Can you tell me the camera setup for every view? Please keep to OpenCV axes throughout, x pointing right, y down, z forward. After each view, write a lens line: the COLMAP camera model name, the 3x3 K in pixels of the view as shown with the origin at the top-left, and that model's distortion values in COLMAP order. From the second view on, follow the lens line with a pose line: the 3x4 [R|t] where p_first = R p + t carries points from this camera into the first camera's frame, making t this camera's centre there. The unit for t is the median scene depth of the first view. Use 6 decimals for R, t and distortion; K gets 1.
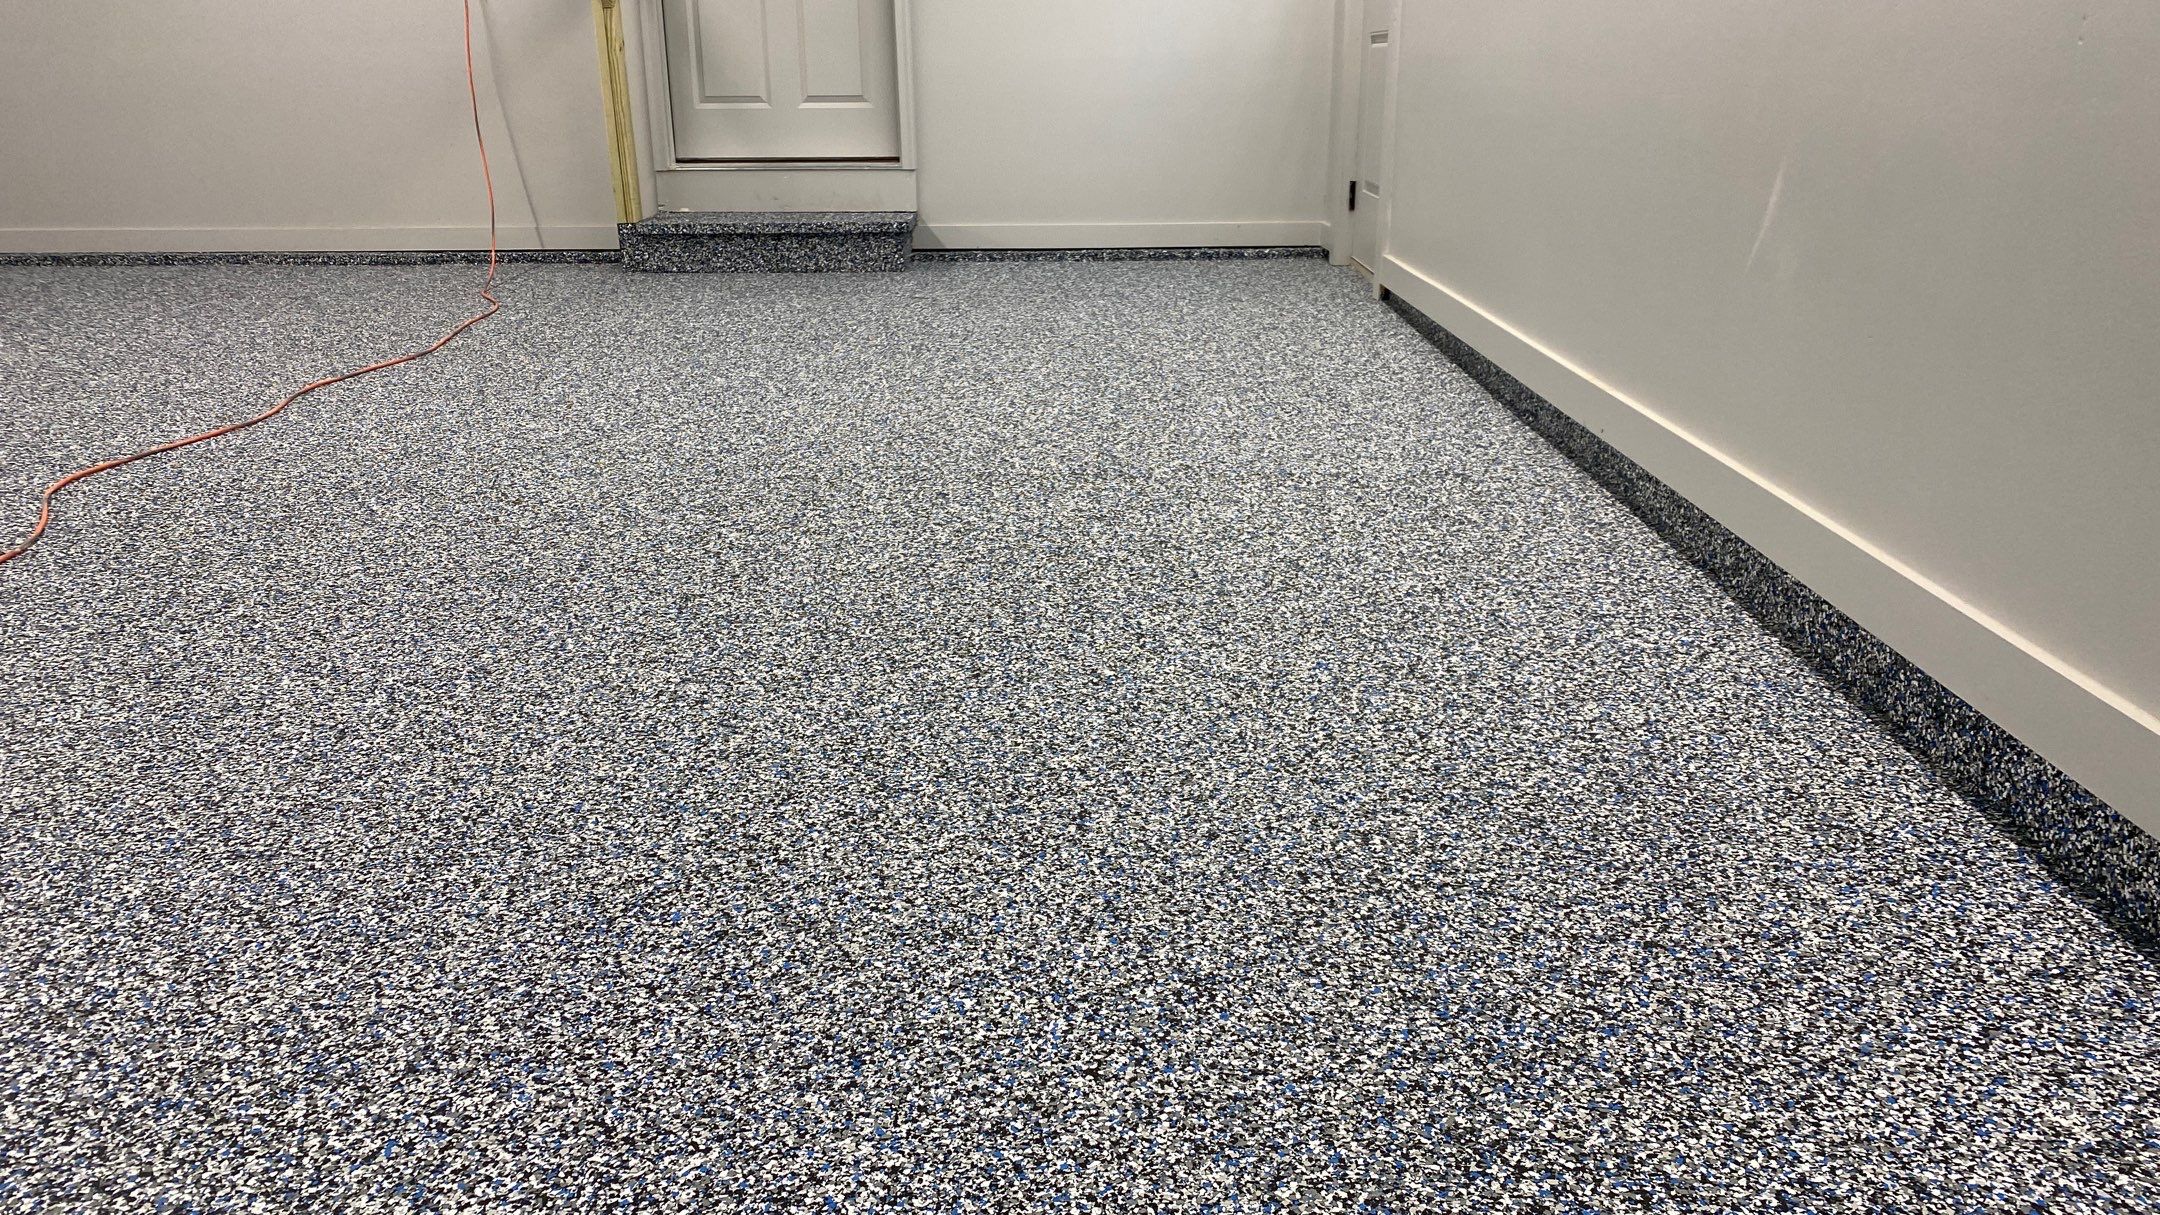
lens RADIAL K [[1648.2, 0, 1062.6], [0, 1648.2, 617.8], [0, 0, 1]] dist [0.045870, -0.054685]
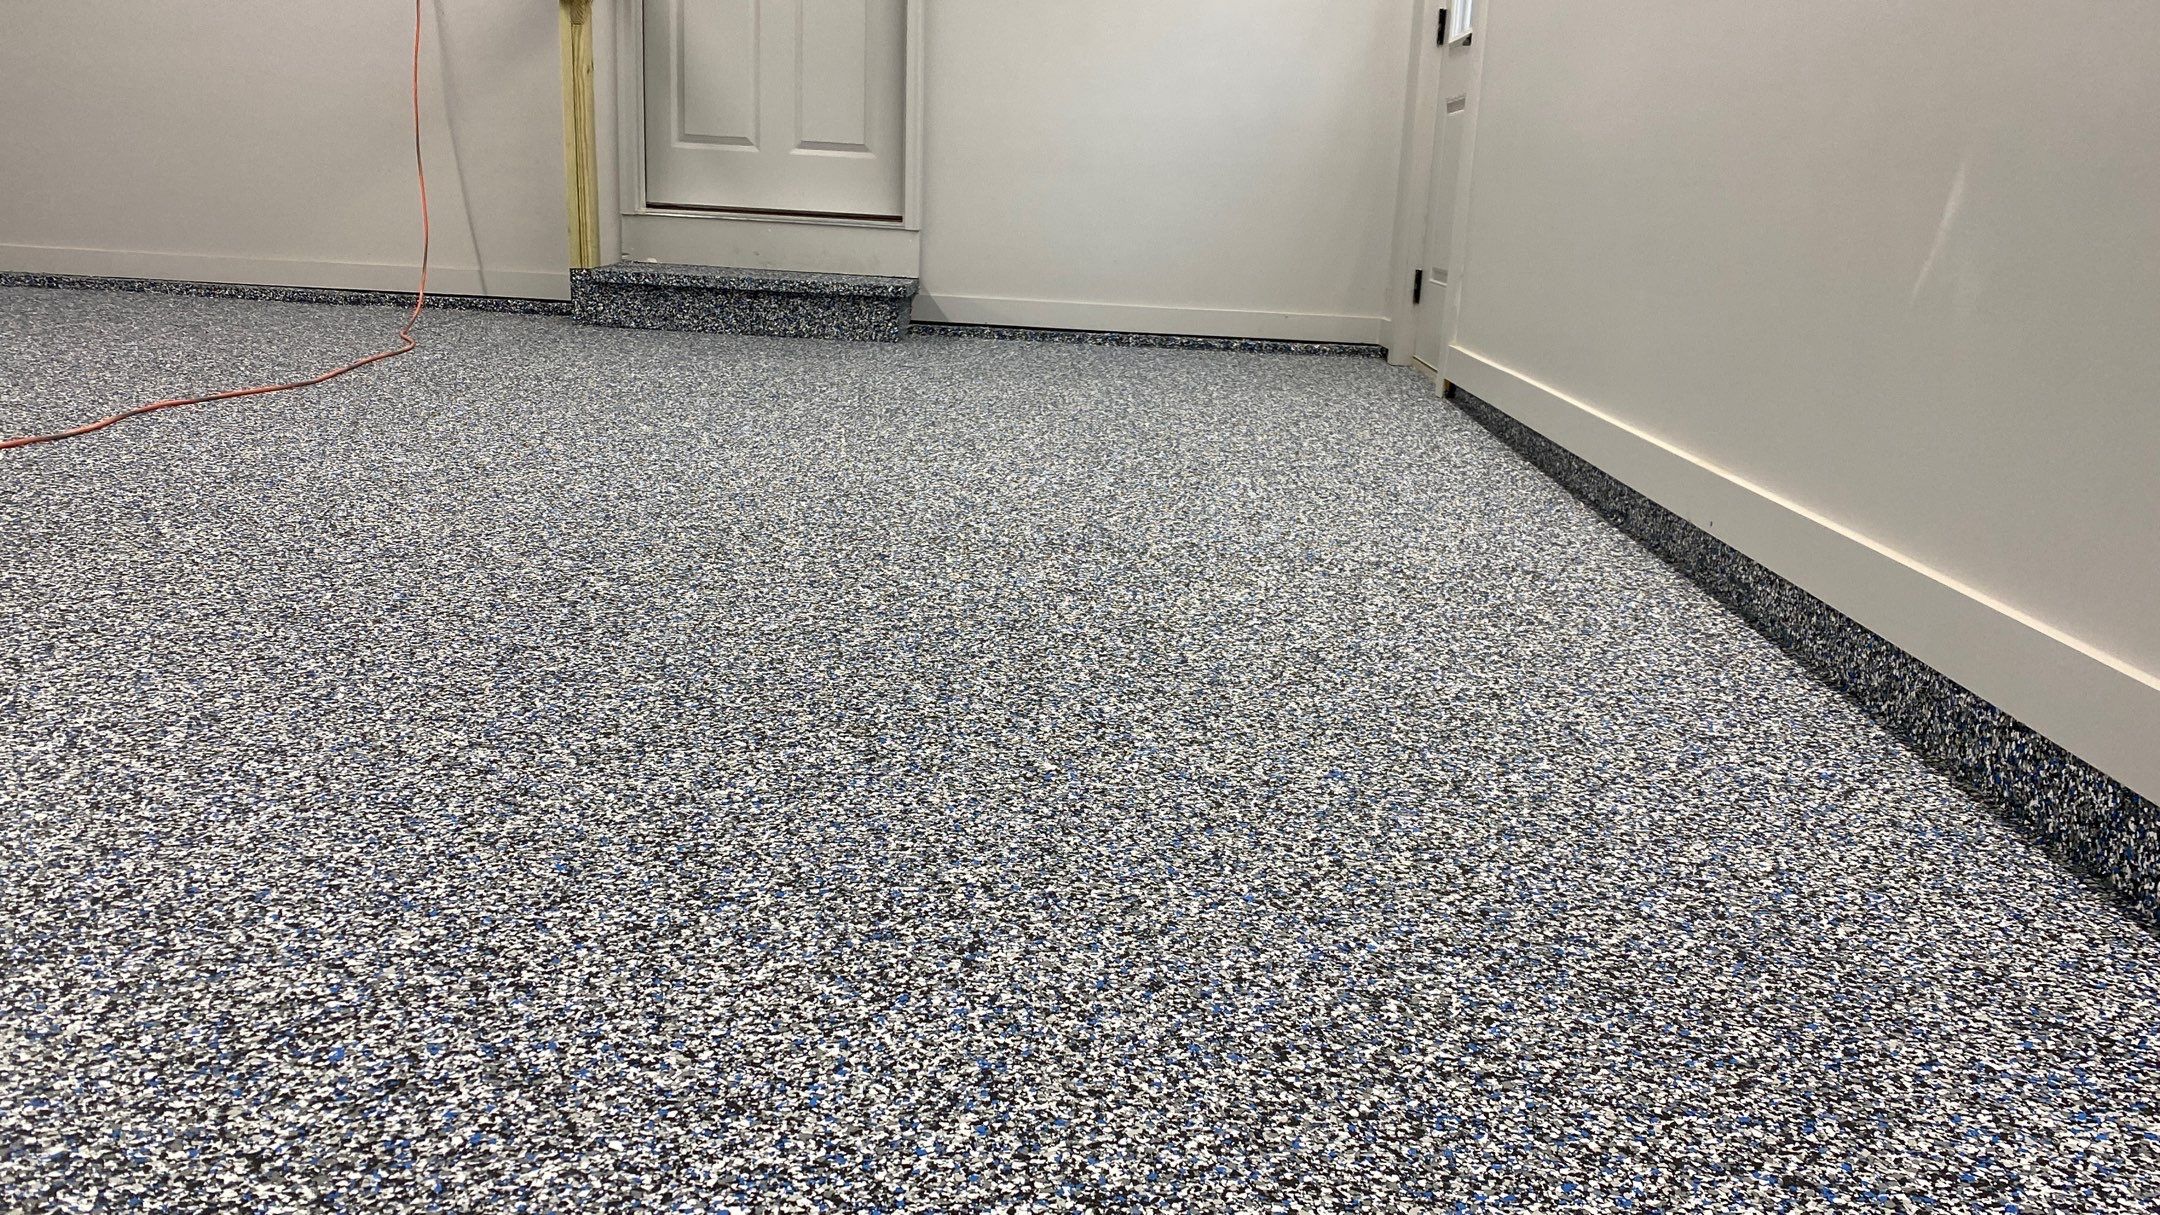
lens RADIAL K [[1887.8, 0, 1074.3], [0, 1887.8, 617.0], [0, 0, 1]] dist [0.022280, -0.022748]
pose [[0.998286, 0.058508, -0.000987, 0.033758], [-0.058406, 0.995224, -0.078223, 0.029304], [-0.003594, 0.078147, 0.996935, 0.138616]]
